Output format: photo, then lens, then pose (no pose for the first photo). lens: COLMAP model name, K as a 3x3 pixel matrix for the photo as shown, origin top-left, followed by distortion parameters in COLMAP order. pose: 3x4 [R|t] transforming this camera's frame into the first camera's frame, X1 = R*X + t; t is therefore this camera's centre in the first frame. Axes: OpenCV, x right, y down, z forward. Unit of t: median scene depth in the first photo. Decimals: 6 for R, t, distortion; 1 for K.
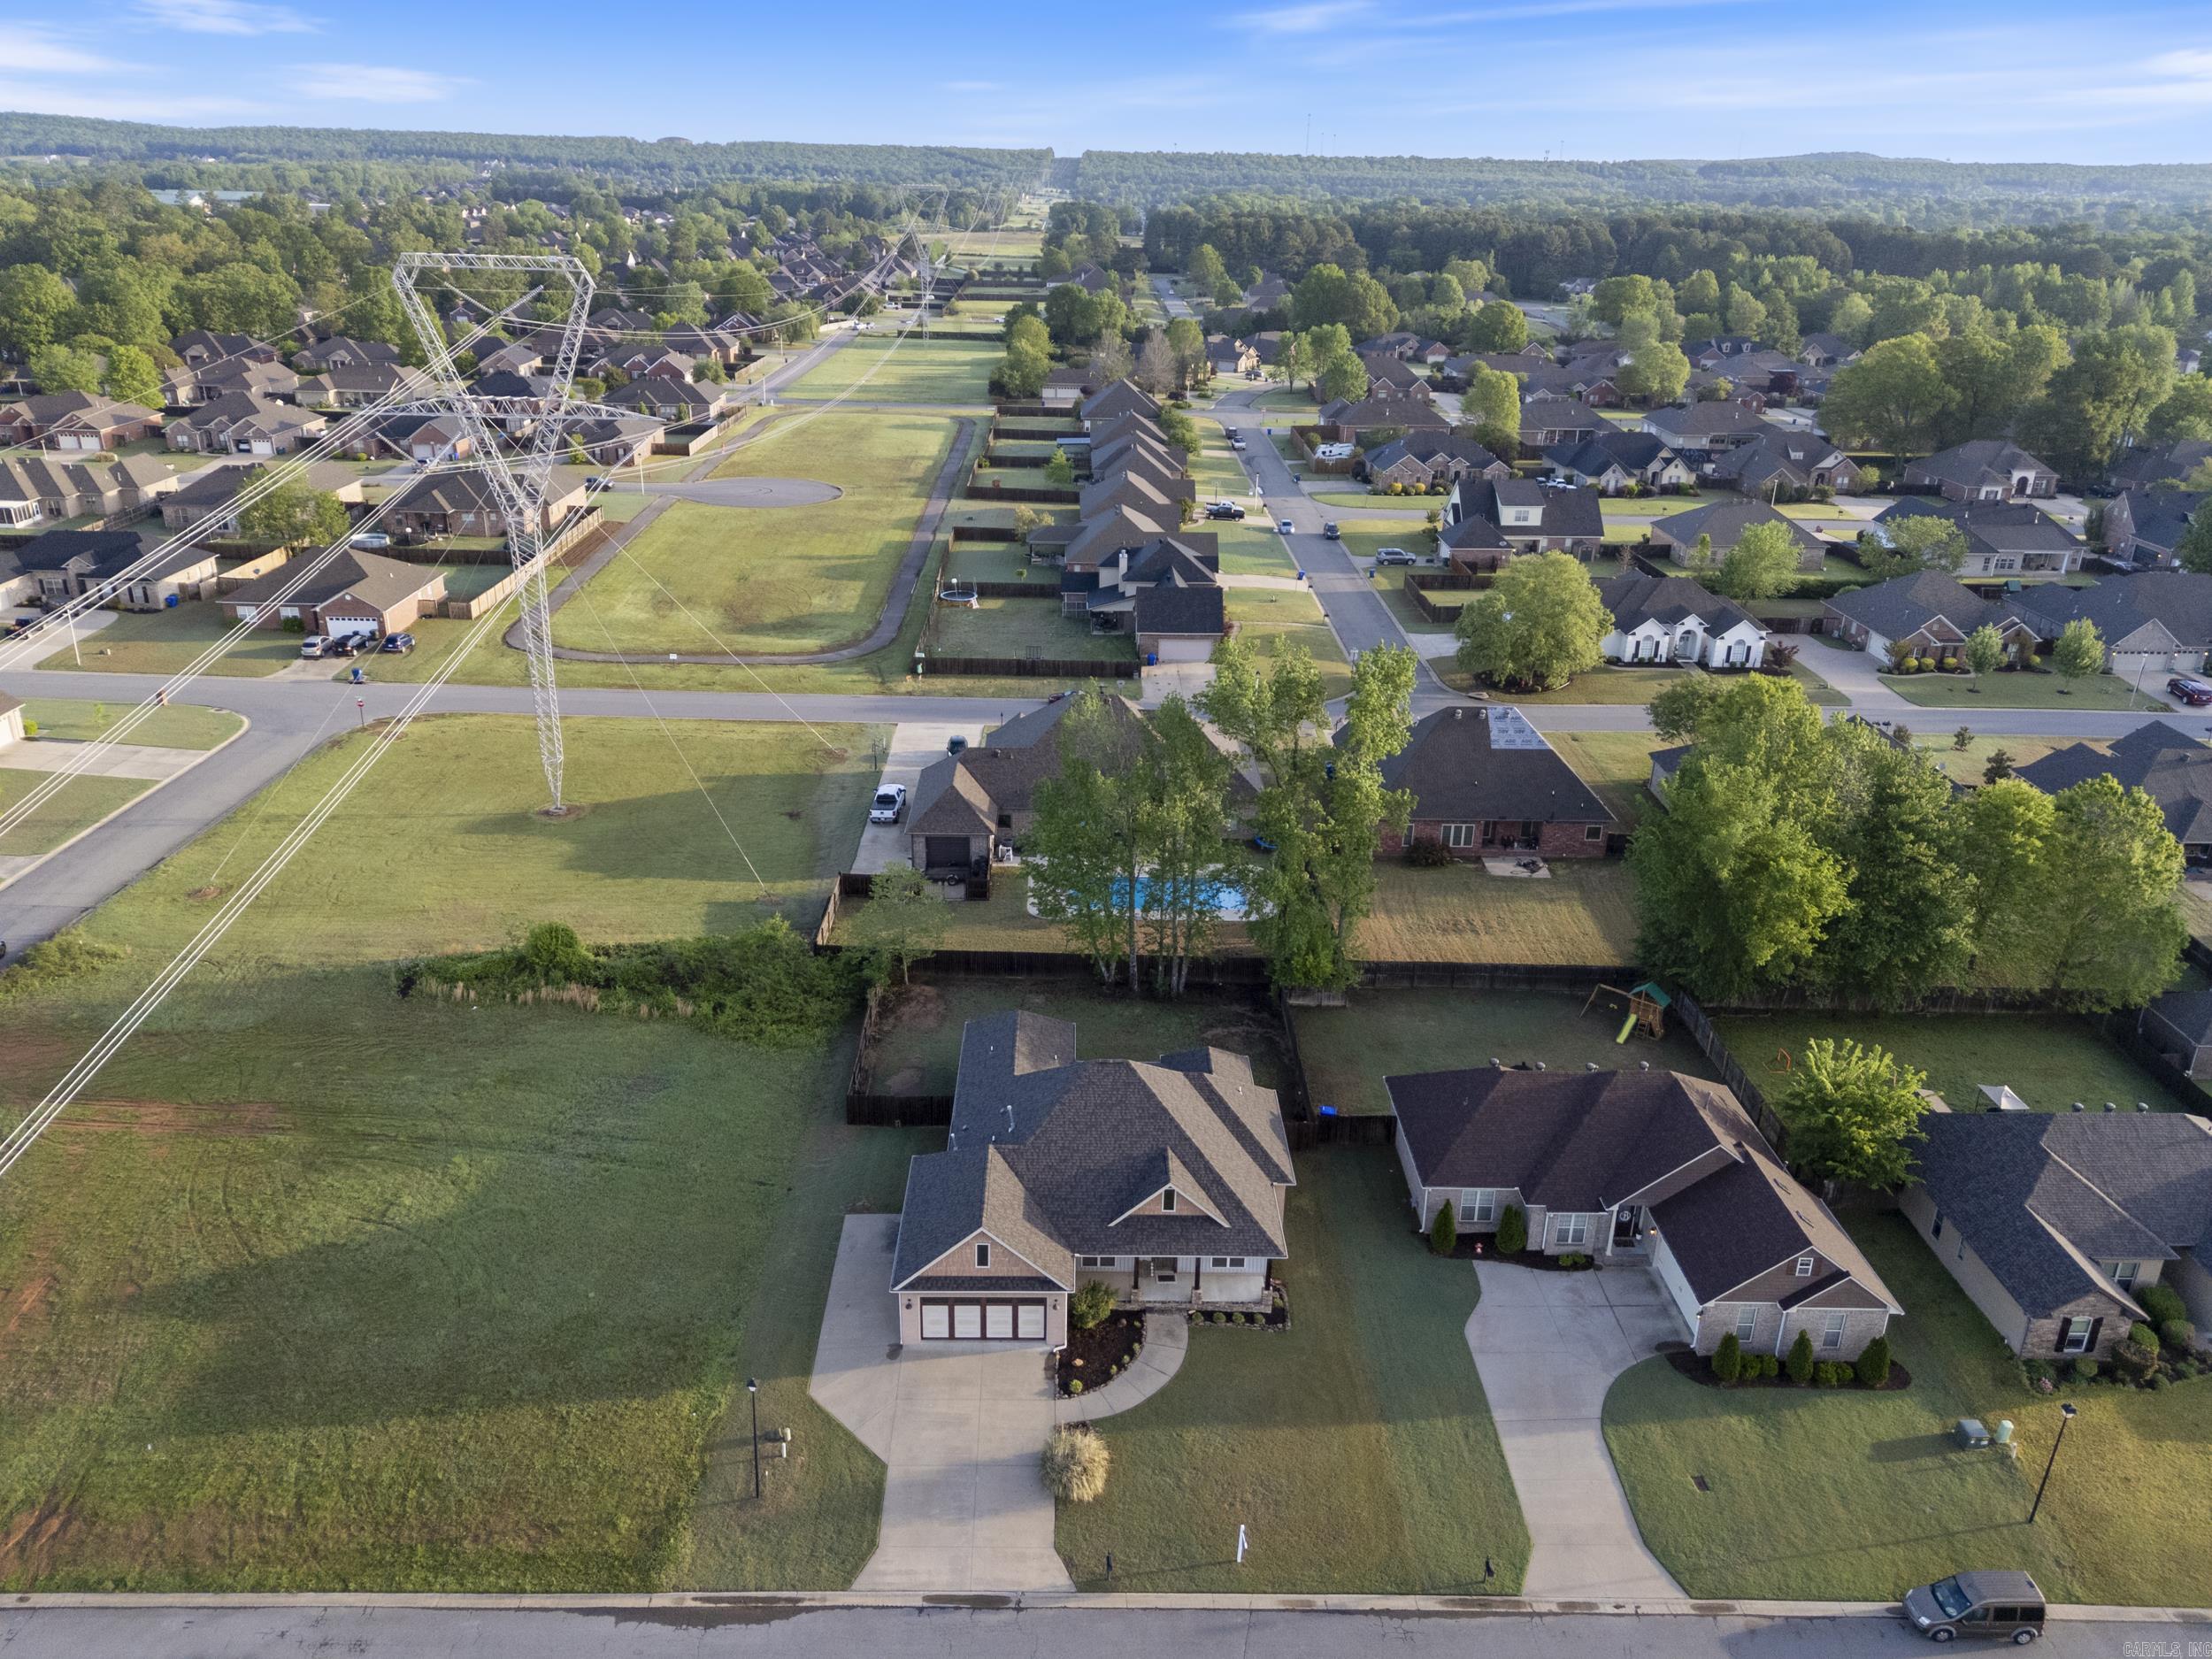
lens RADIAL K [[1594.5, 0, 1106.0], [0, 1594.5, 829.5], [0, 0, 1]] dist [0.079446, -0.078273]
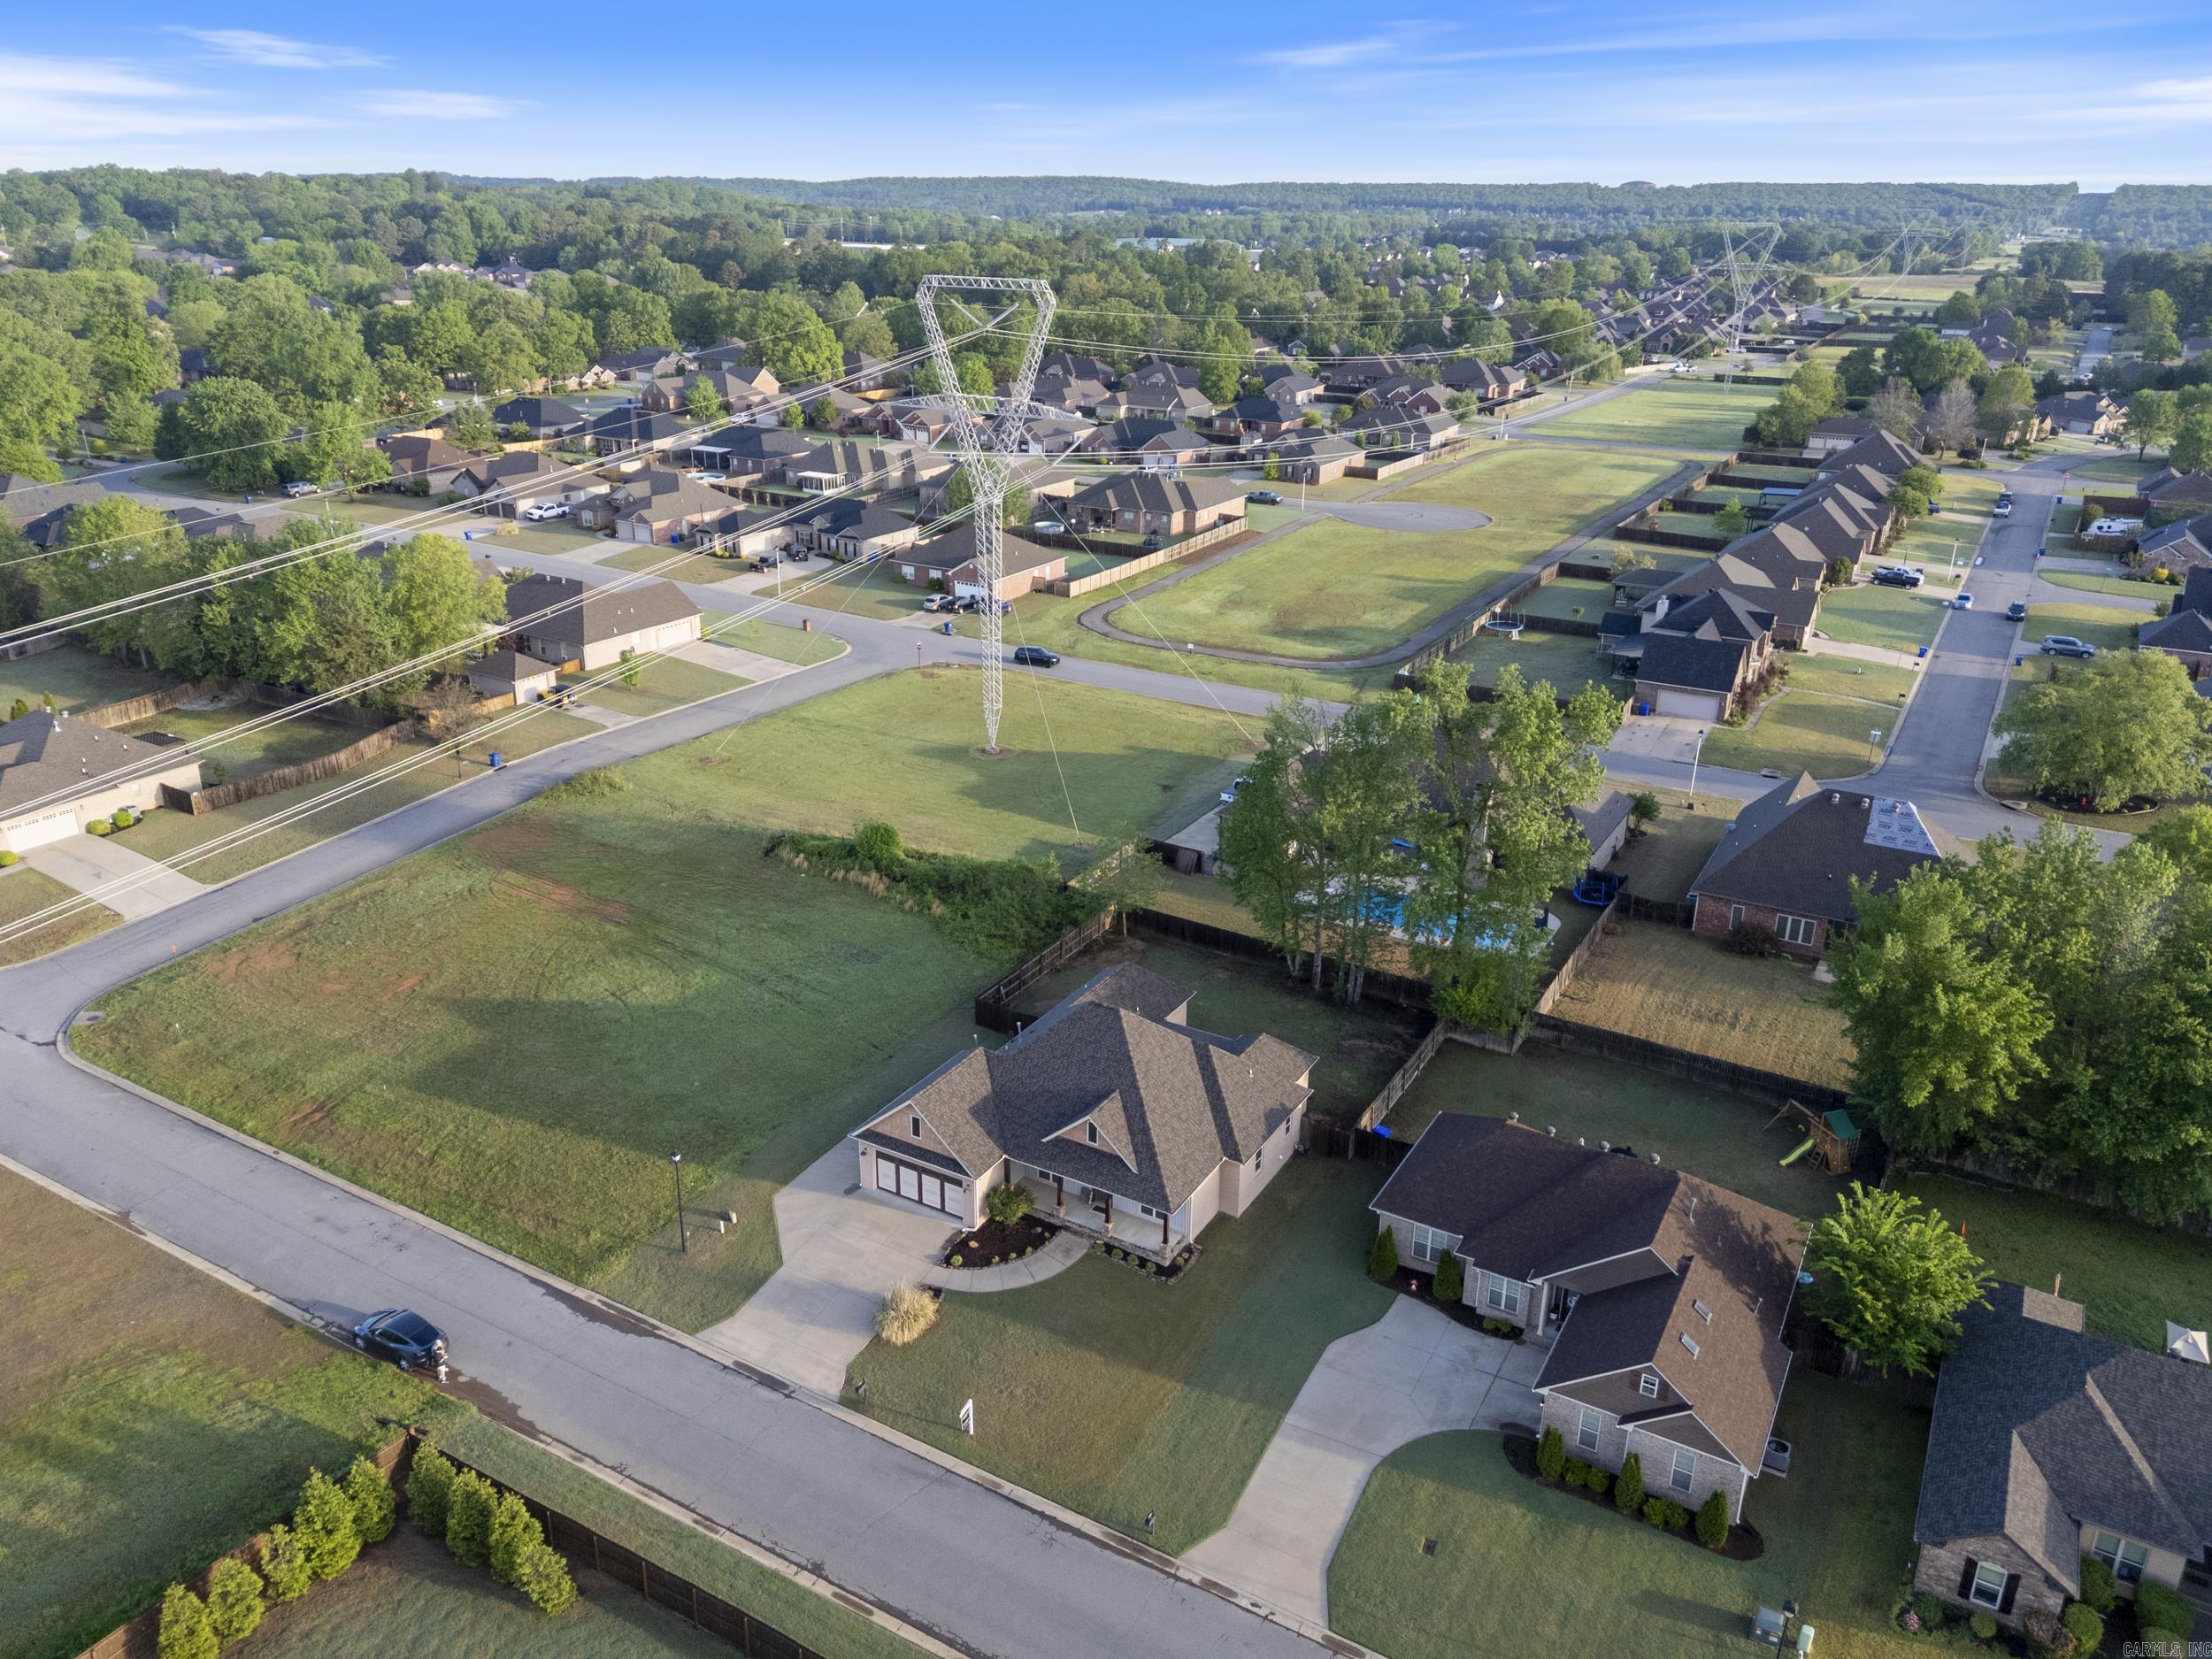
lens RADIAL K [[1594.5, 0, 1106.0], [0, 1594.5, 829.5], [0, 0, 1]] dist [0.079446, -0.078273]
pose [[0.857725, 0.180037, -0.481555, 0.388273], [-0.191497, 0.981156, 0.025734, -0.000617], [0.477113, 0.070144, 0.876038, 0.027356]]
